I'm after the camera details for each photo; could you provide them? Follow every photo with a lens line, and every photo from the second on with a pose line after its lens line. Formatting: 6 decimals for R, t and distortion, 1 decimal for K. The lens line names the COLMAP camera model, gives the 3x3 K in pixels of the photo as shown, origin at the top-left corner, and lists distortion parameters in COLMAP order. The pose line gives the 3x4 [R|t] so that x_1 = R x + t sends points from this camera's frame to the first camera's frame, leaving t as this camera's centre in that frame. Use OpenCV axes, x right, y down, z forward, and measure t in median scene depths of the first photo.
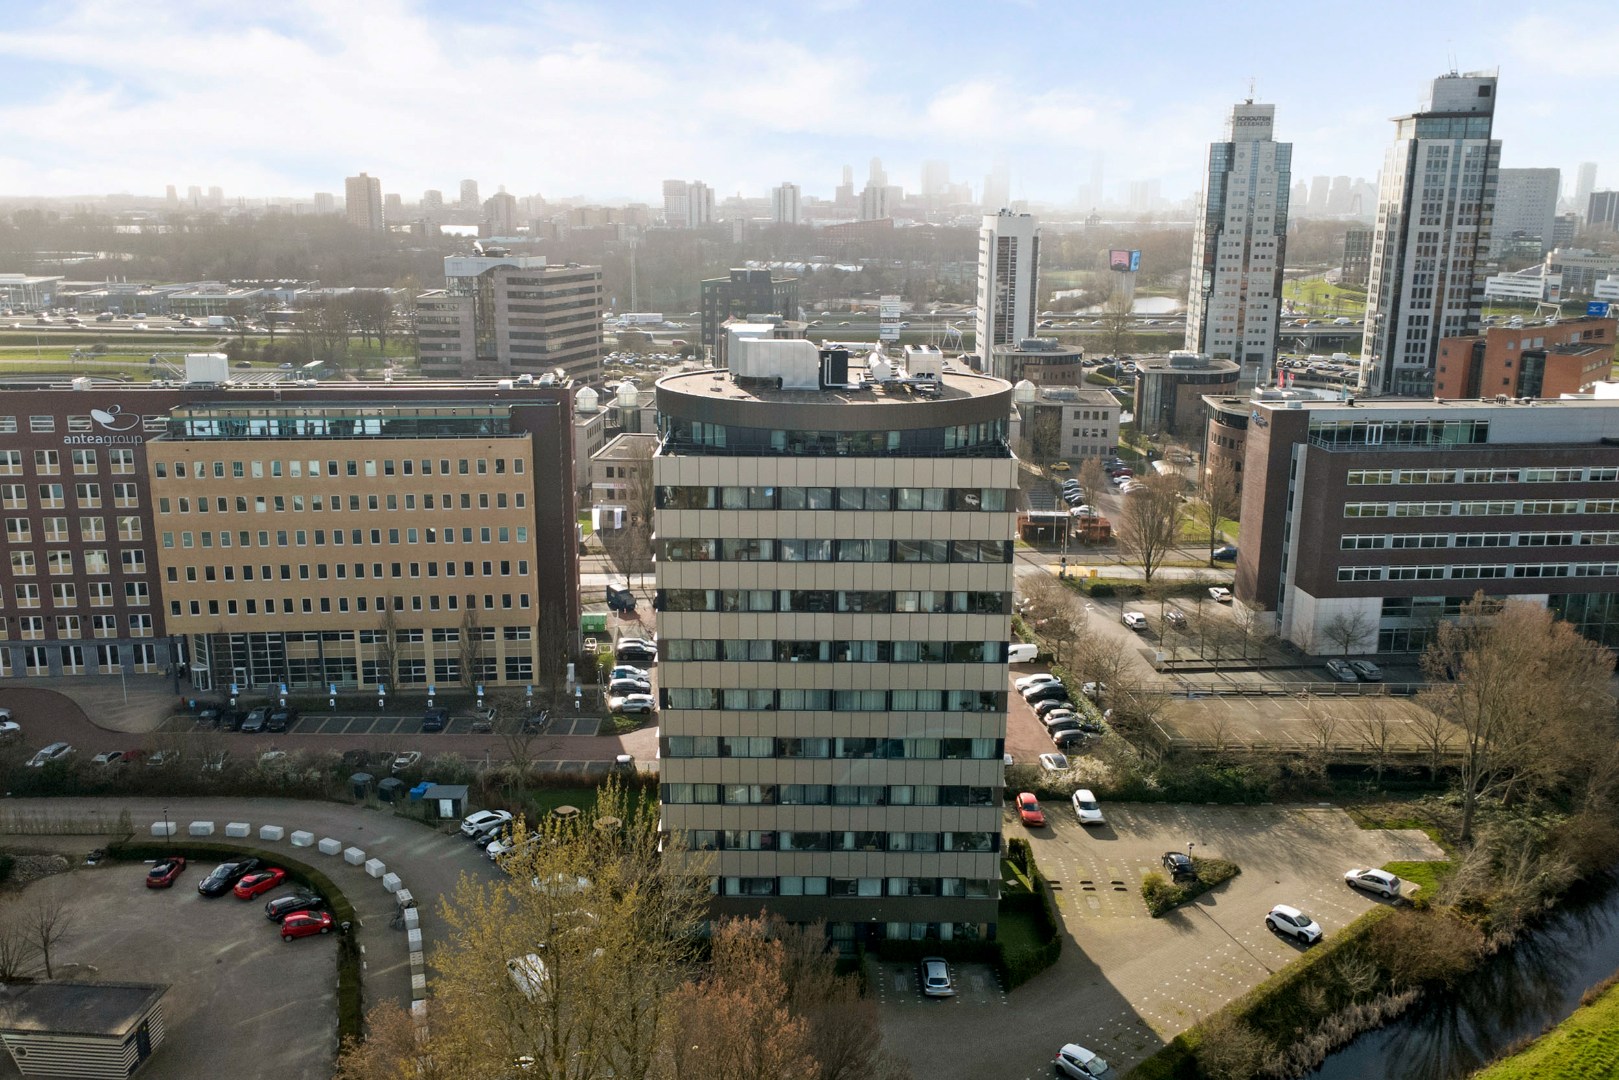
lens RADIAL K [[1399.2, 0, 809.5], [0, 1399.2, 540.0], [0, 0, 1]] dist [0.003967, 0.000007]
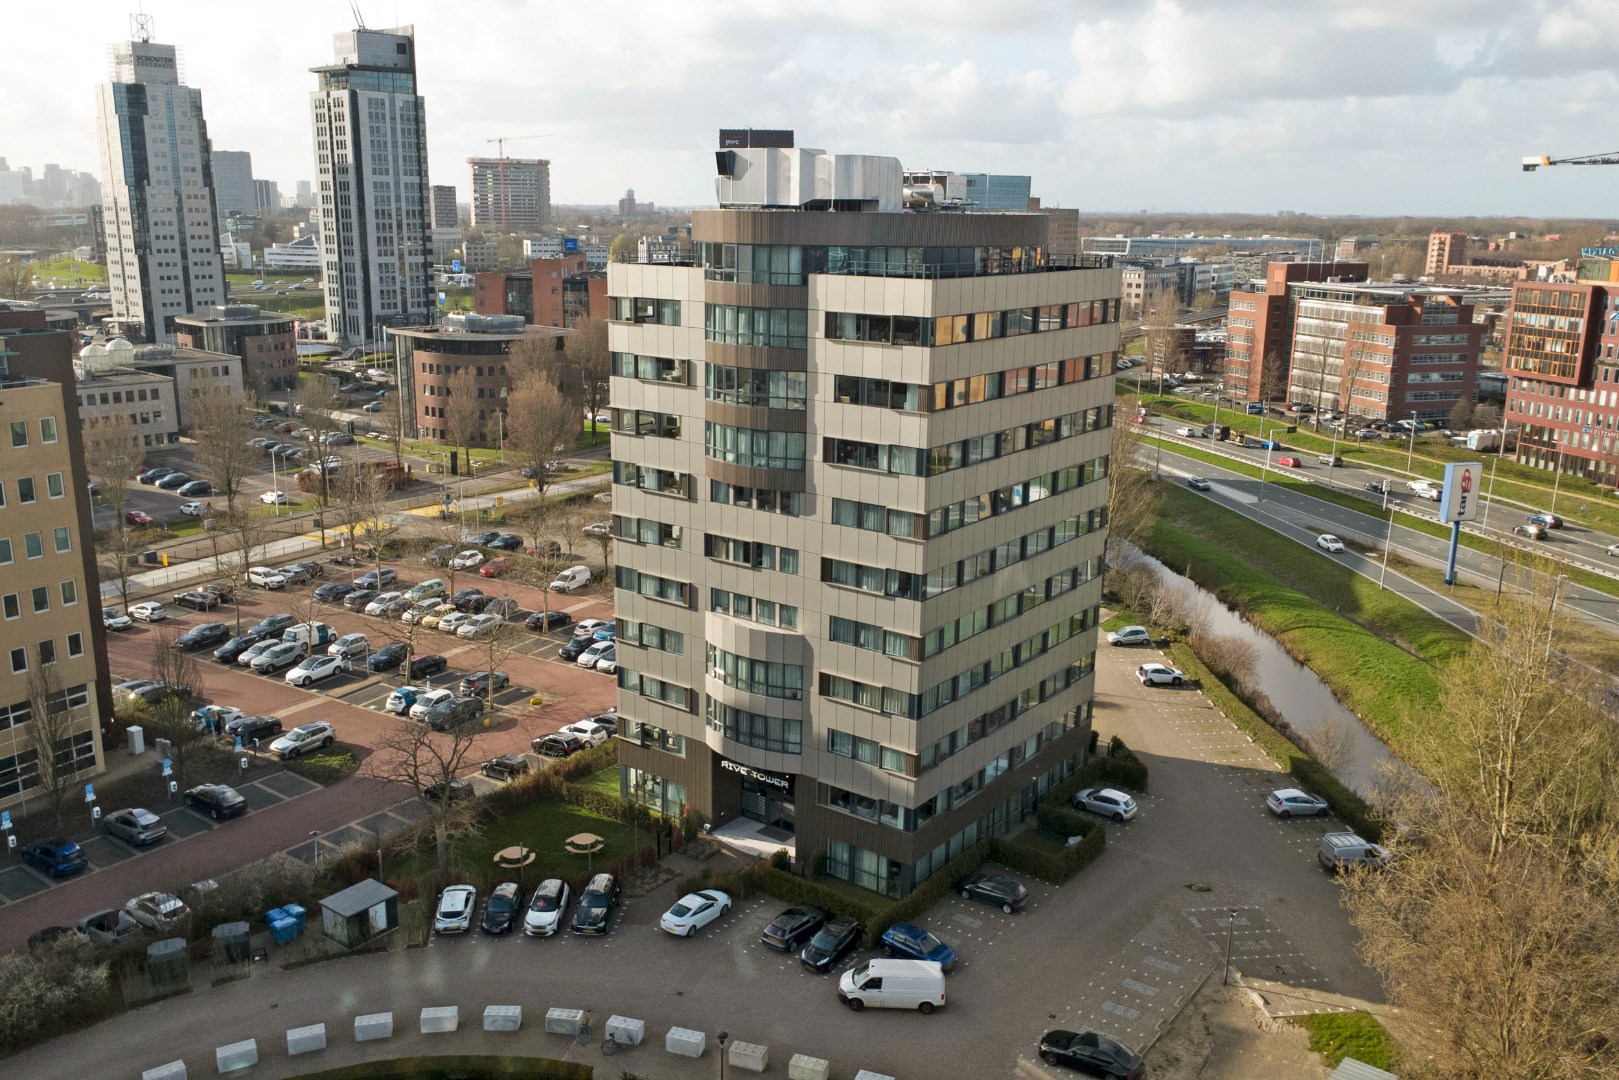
lens RADIAL K [[1347.2, 0, 832.4], [0, 1347.2, 539.6], [0, 0, 1]] dist [0.007396, 0.000129]
pose [[0.589639, -0.192243, 0.784454, -0.180071], [0.183142, 0.977785, 0.101962, -0.001036], [-0.786629, 0.083545, 0.611748, 0.134754]]
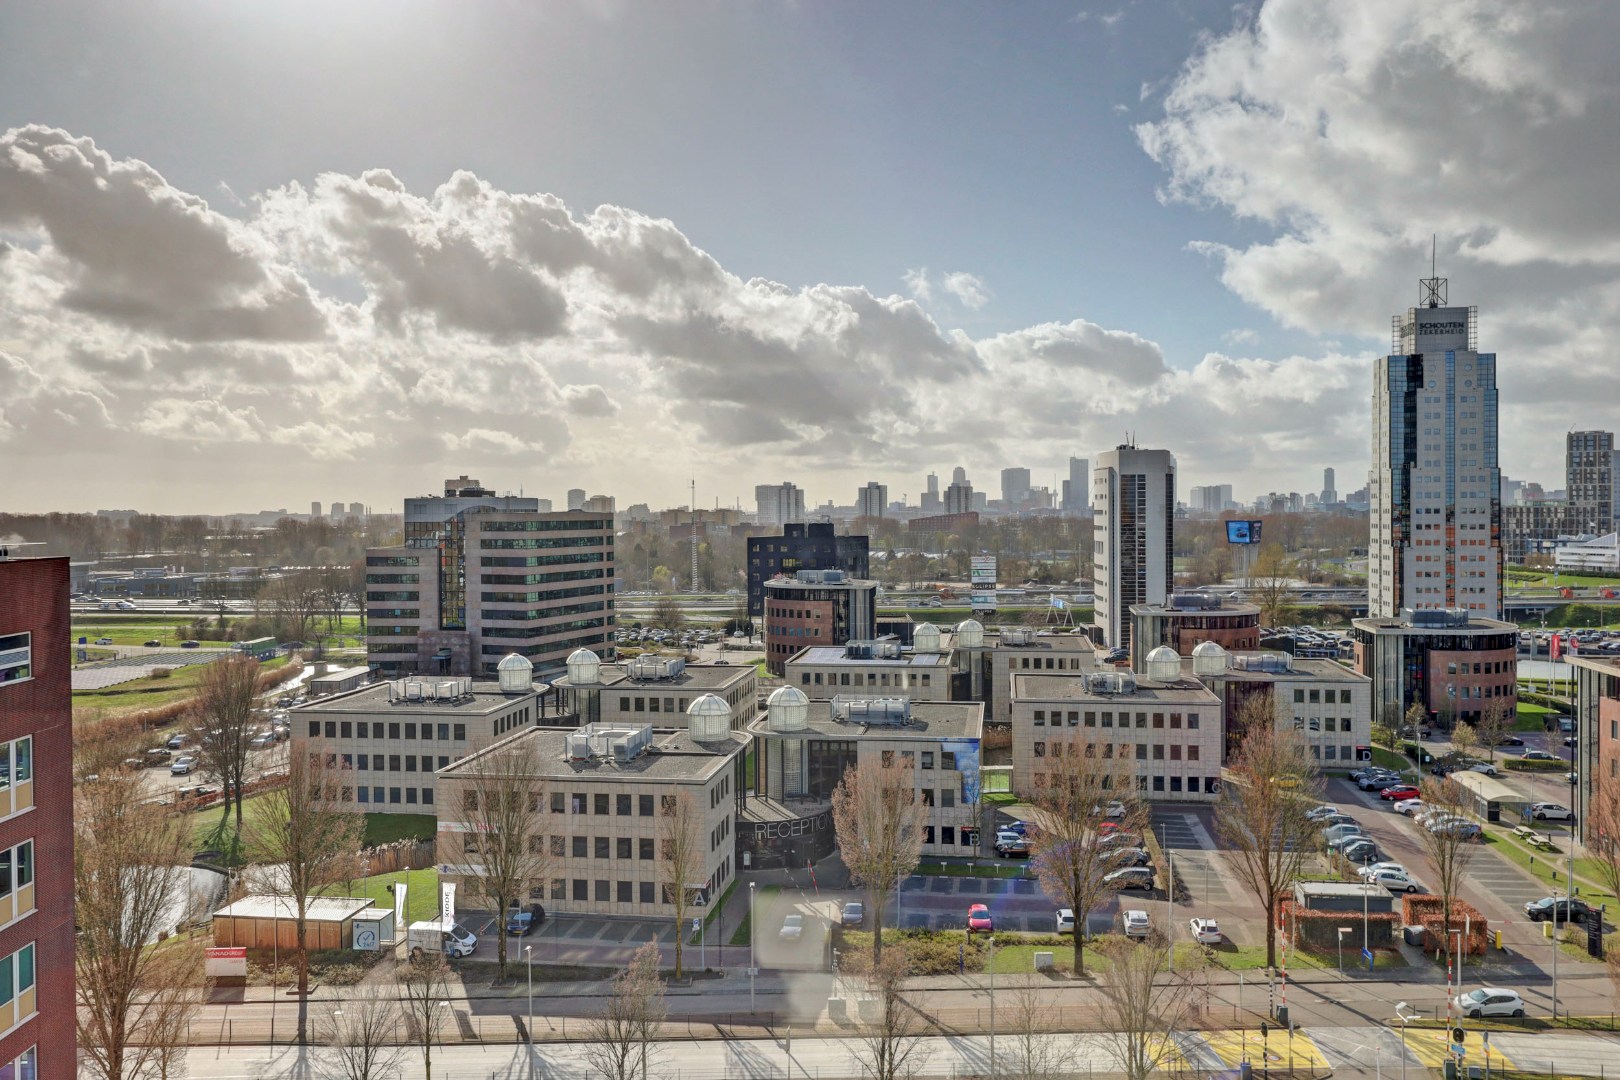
lens RADIAL K [[1300.9, 0, 806.6], [0, 1300.9, 524.6], [0, 0, 1]] dist [0.009508, -0.000063]
pose [[0.997390, -0.013060, -0.071013, 0.010367], [-0.003595, 0.973304, -0.229491, -0.021112], [0.072114, 0.229147, 0.970717, 0.289090]]
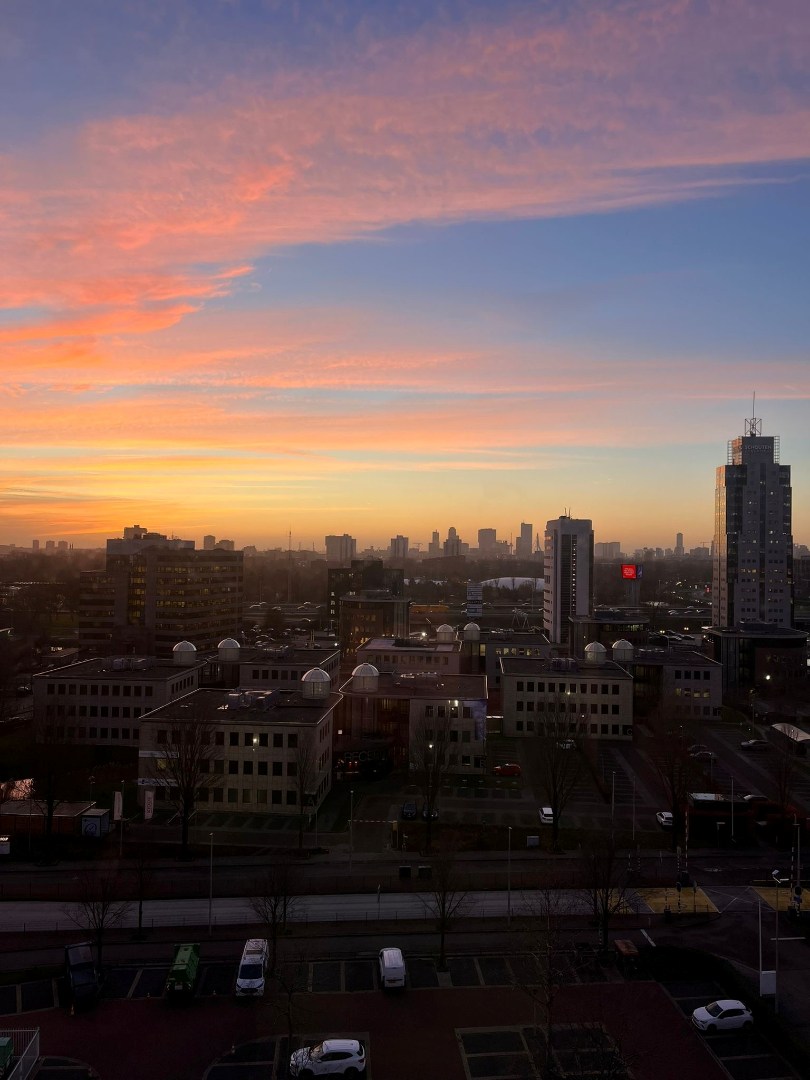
lens RADIAL K [[817.5, 0, 407.7], [0, 817.5, 534.2], [0, 0, 1]] dist [0.073243, -0.086014]
pose [[0.999944, 0.007634, -0.007262, 0.000696], [-0.009272, 0.964967, -0.262209, -0.021245], [0.005006, 0.262261, 0.964984, 0.288962]]
